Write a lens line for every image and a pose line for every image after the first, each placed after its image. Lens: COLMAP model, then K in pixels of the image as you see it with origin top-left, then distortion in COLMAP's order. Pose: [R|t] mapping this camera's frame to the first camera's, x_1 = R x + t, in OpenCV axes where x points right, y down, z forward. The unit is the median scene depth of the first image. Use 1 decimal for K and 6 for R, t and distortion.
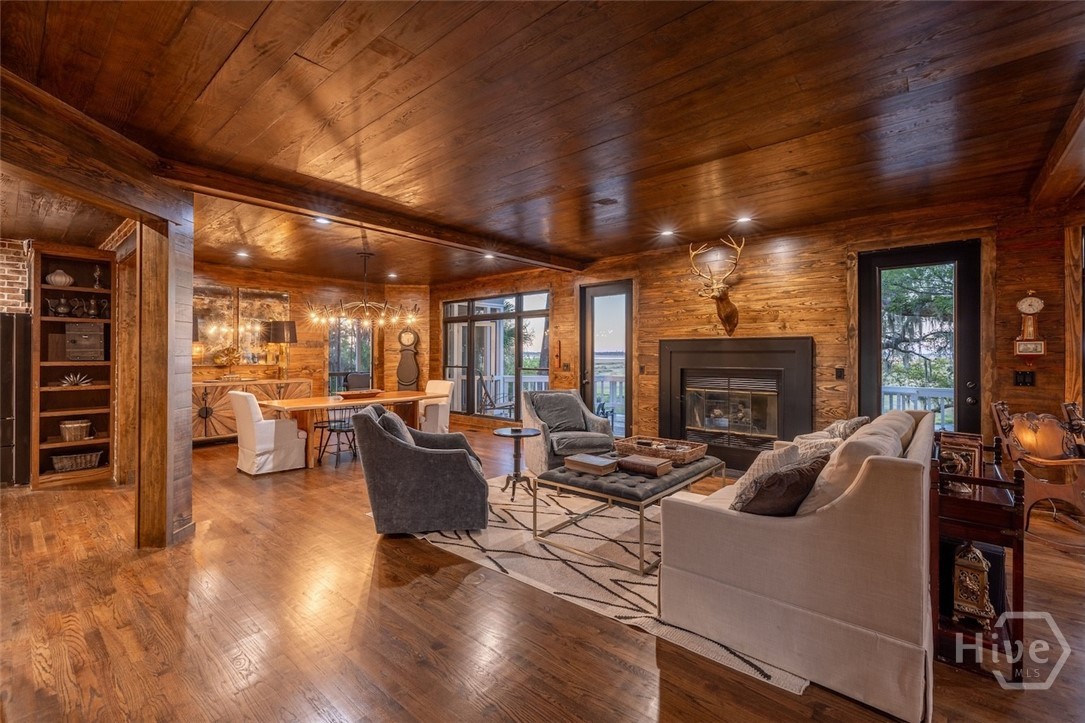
lens RADIAL K [[471.9, 0, 519.9], [0, 471.9, 352.8], [0, 0, 1]] dist [-0.003311, -0.000062]
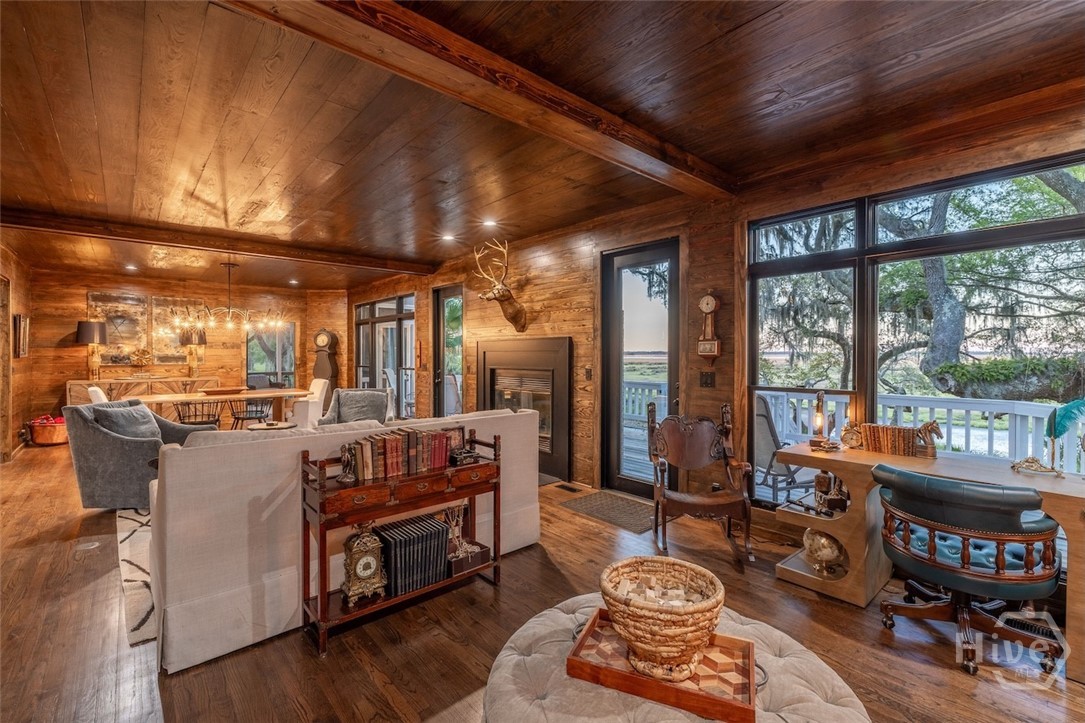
lens RADIAL K [[471.9, 0, 535.9], [0, 471.9, 357.4], [0, 0, 1]] dist [-0.003311, -0.000062]
pose [[0.991841, -0.000617, -0.127476, 0.616919], [0.001984, 0.999942, 0.010598, -0.001332], [0.127463, -0.010764, 0.991785, -0.008498]]
